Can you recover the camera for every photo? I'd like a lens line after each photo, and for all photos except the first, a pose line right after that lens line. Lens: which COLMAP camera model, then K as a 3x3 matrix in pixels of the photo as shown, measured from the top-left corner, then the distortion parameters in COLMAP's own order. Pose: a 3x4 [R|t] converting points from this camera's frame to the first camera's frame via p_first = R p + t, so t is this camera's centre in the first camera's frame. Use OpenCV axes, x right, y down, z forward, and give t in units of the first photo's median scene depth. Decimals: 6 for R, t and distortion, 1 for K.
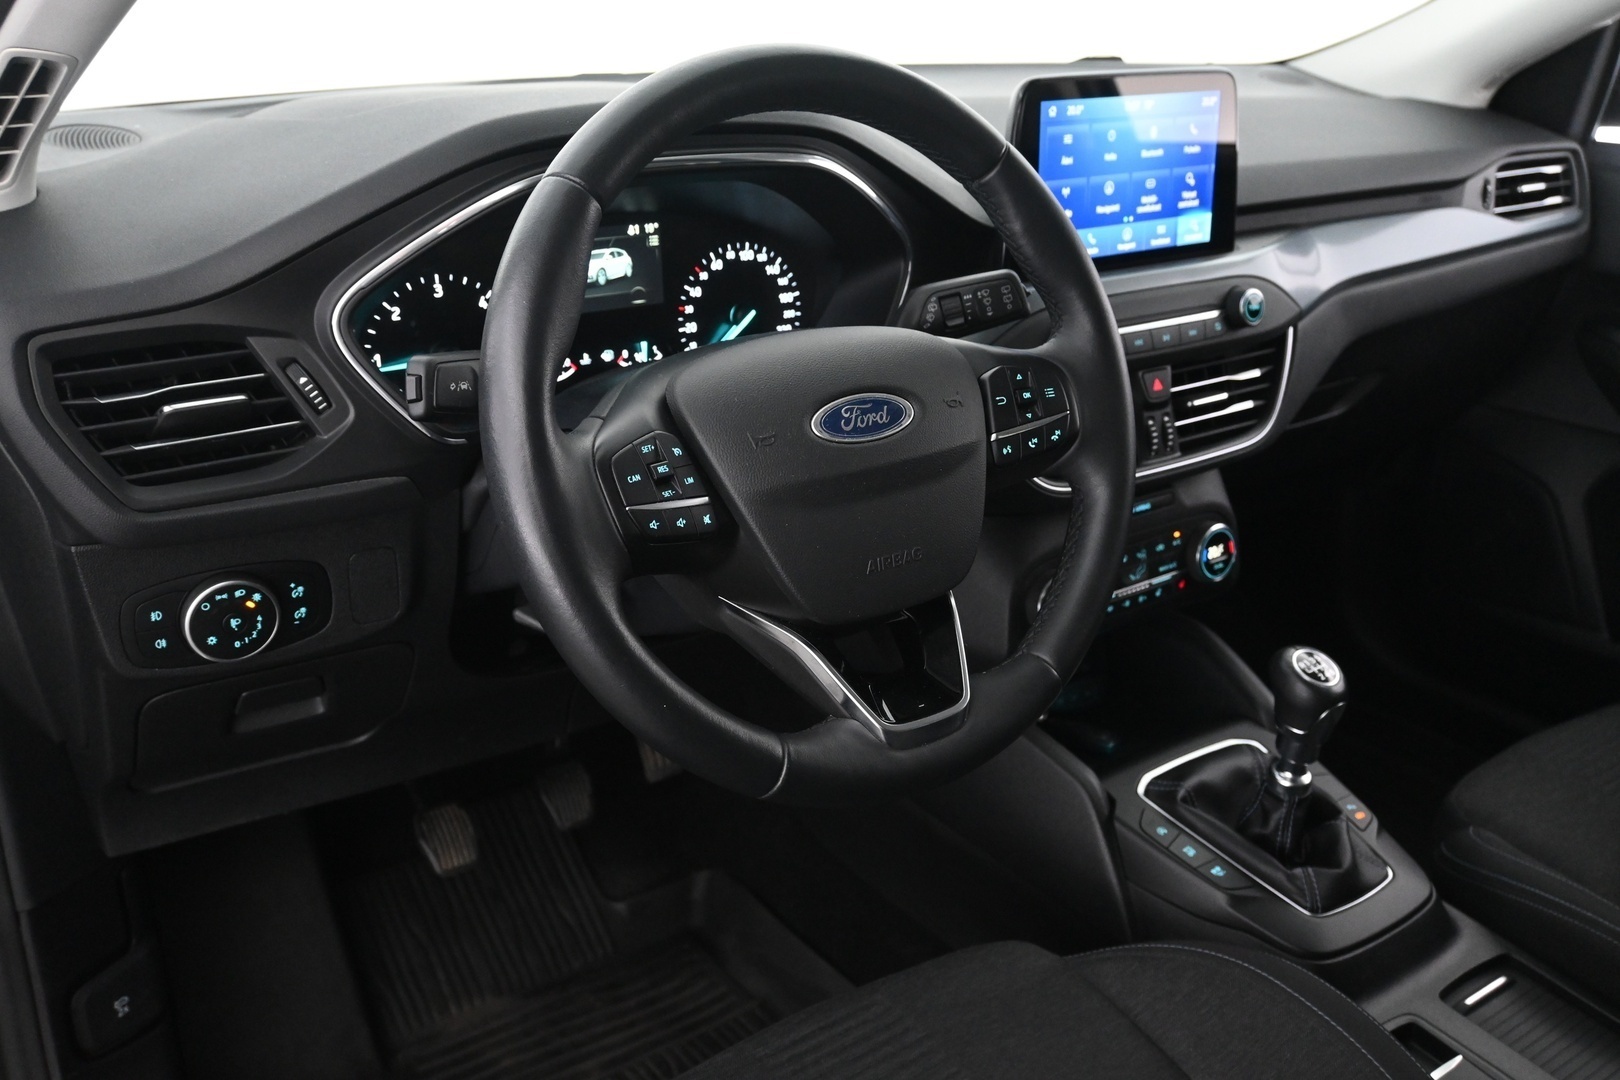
lens RADIAL K [[1500.7, 0, 810.6], [0, 1500.7, 539.1], [0, 0, 1]] dist [-0.002252, 0.000000]
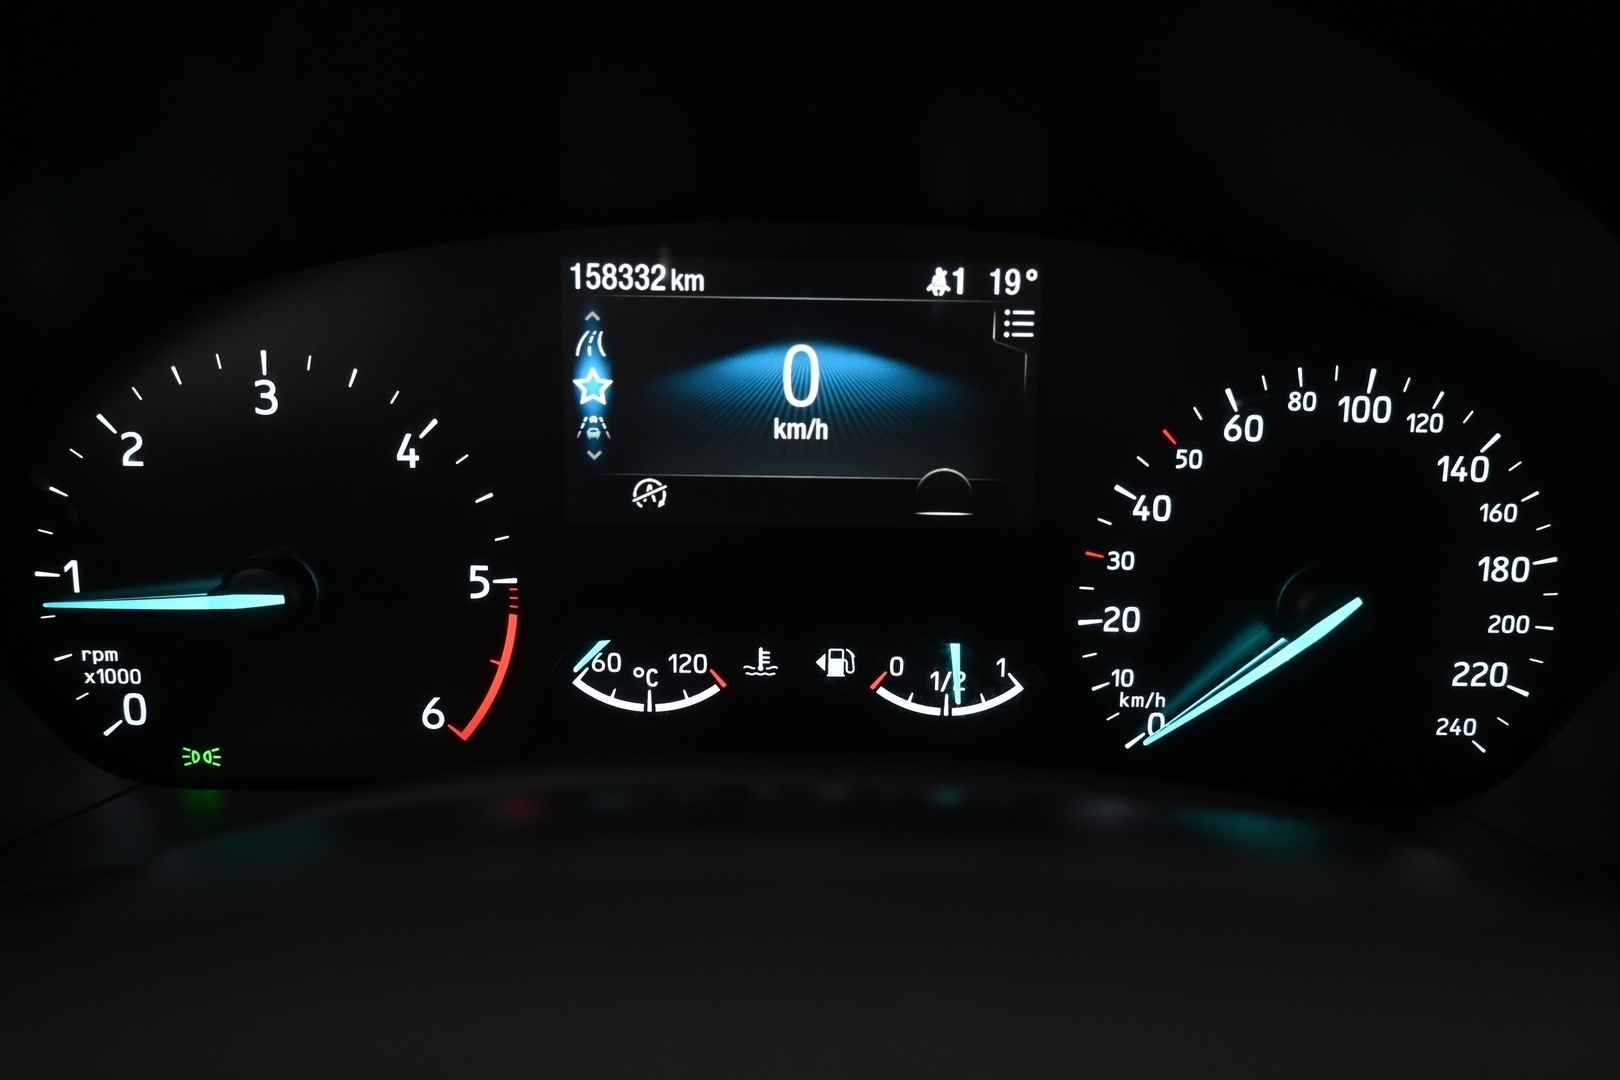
lens RADIAL K [[1344.8, 0, 809.4], [0, 1344.8, 541.6], [0, 0, 1]] dist [-0.011622, -0.003130]
pose [[0.819449, 0.138108, -0.556265, 0.018373], [-0.207881, 0.976065, -0.063901, -0.126123], [0.534125, 0.168000, 0.828545, 0.738764]]
